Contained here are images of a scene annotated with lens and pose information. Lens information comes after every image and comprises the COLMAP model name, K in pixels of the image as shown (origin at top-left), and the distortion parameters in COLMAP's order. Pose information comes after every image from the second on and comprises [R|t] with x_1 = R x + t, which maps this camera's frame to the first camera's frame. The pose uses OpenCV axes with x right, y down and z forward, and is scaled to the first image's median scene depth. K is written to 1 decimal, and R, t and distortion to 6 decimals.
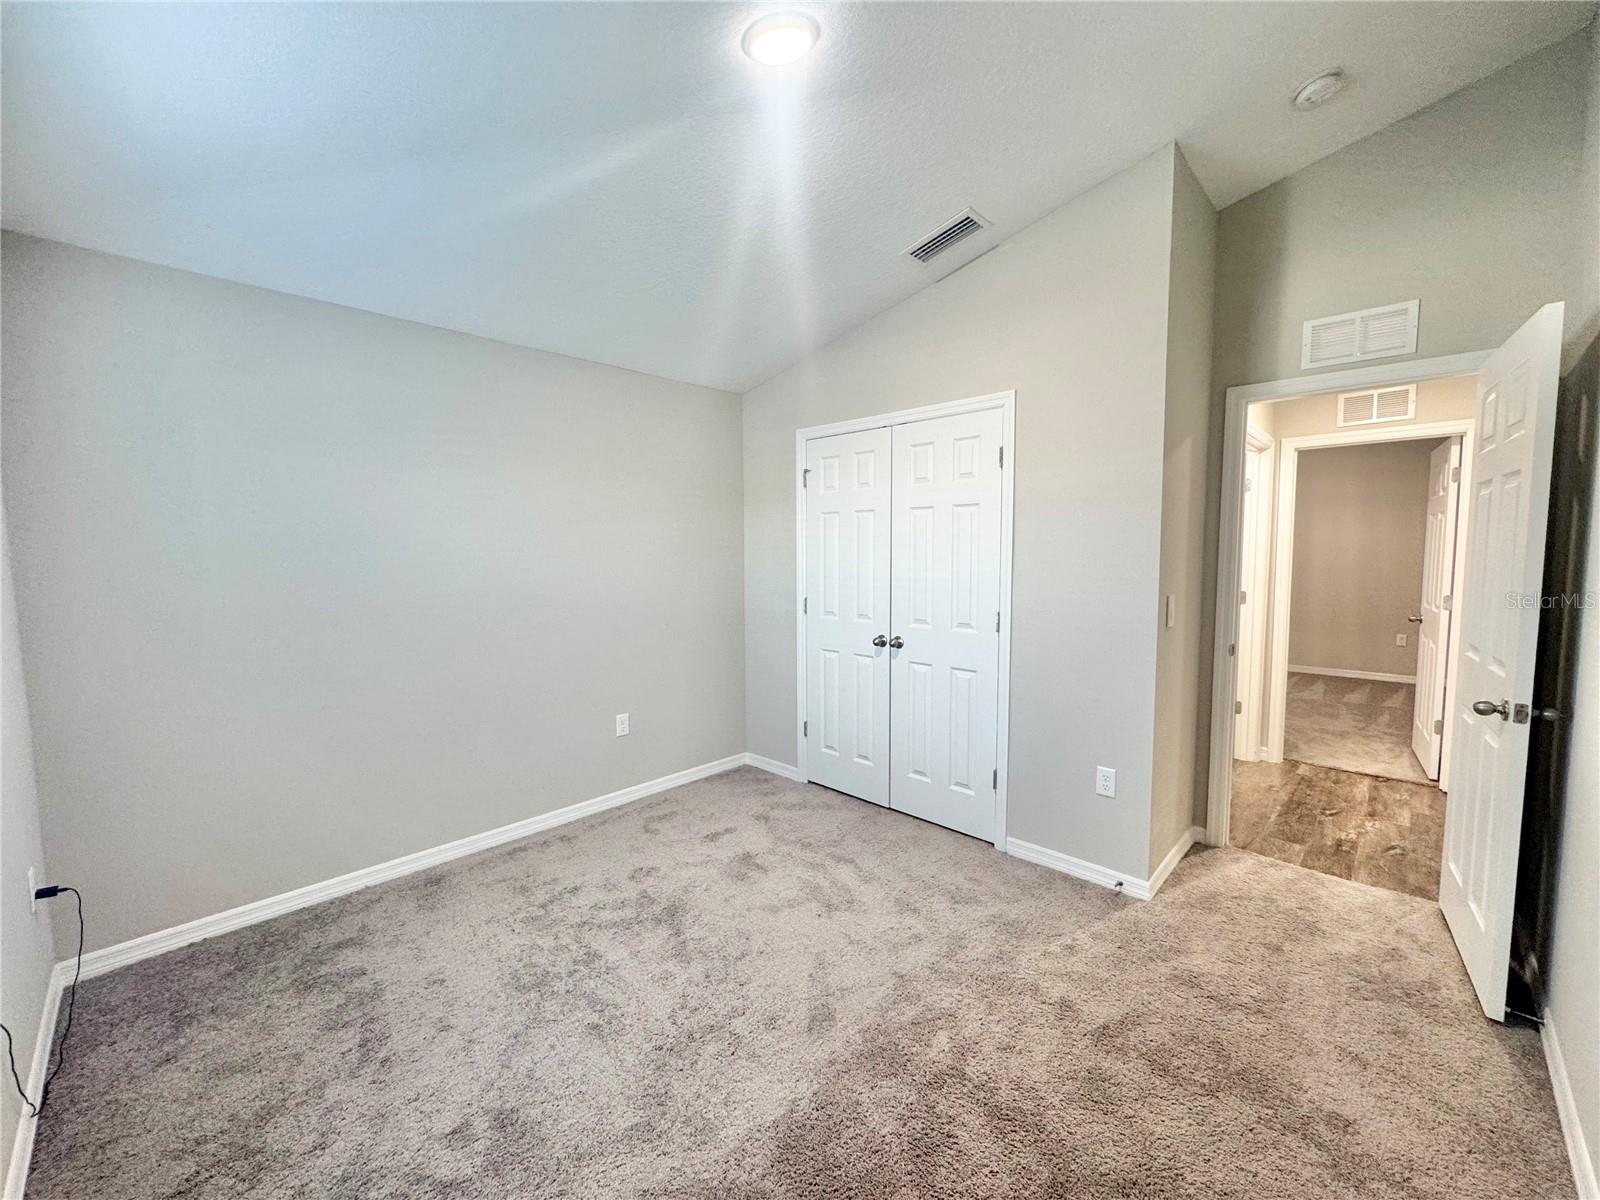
lens RADIAL K [[637.5, 0, 802.2], [0, 637.5, 599.7], [0, 0, 1]] dist [-0.002844, 0.000335]
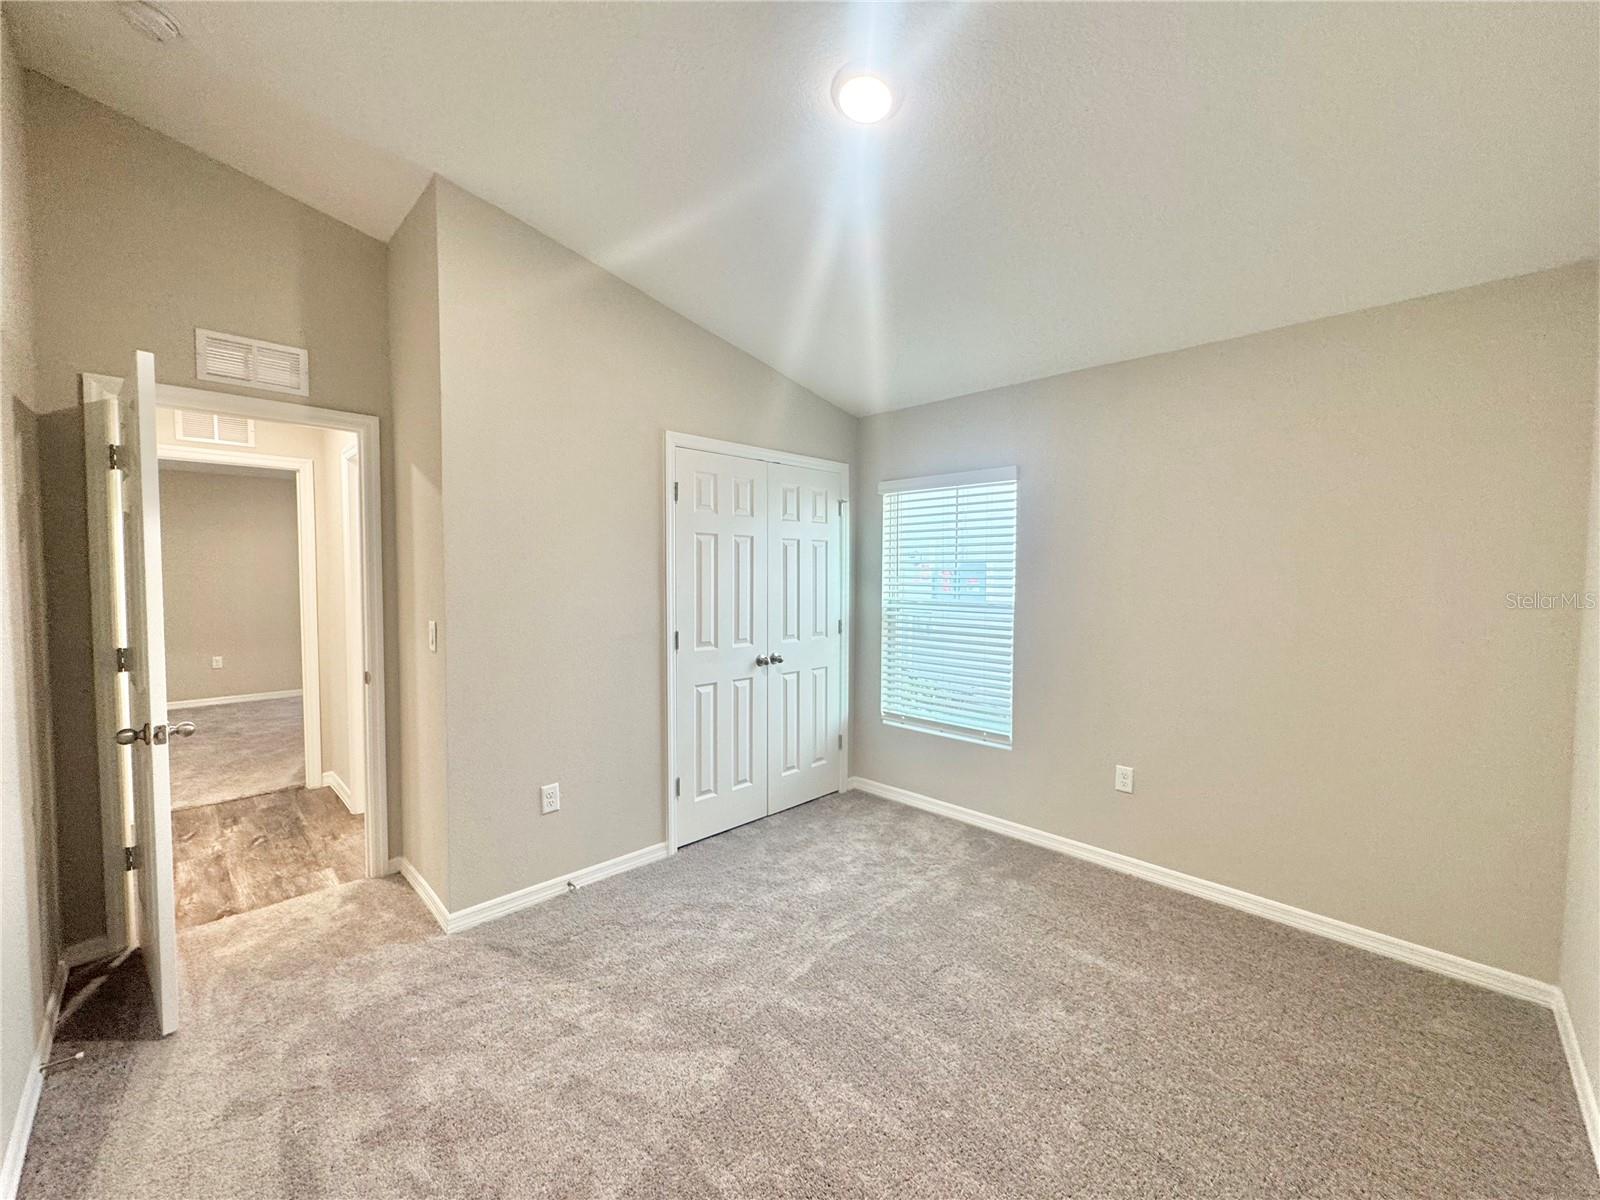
lens RADIAL K [[637.5, 0, 802.2], [0, 637.5, 599.7], [0, 0, 1]] dist [-0.002844, 0.000335]
pose [[-0.015148, 0.053043, -0.998477, 0.966774], [-0.083757, 0.995015, 0.054130, -0.086818], [0.996371, 0.084449, -0.010630, 0.986829]]
